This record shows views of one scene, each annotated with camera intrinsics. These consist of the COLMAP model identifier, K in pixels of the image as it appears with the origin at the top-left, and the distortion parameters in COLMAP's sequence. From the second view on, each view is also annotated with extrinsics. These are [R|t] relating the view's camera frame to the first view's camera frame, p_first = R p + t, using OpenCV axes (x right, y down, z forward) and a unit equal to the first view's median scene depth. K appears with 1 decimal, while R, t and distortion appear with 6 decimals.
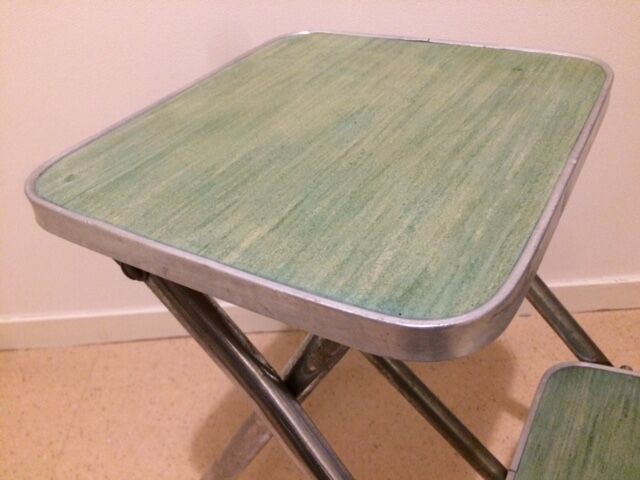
lens RADIAL K [[558.2, 0, 321.6], [0, 558.2, 239.8], [0, 0, 1]] dist [0.058066, -0.086623]
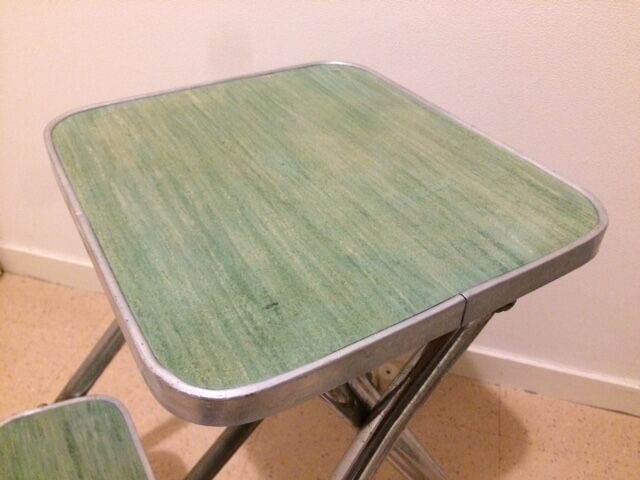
lens RADIAL K [[558.2, 0, 320.2], [0, 558.2, 237.0], [0, 0, 1]] dist [0.058066, -0.086623]
pose [[-0.474286, 0.588335, -0.654916, 0.724962], [-0.510262, 0.422506, 0.749081, -0.886378], [0.717416, 0.689457, 0.099816, 0.940956]]
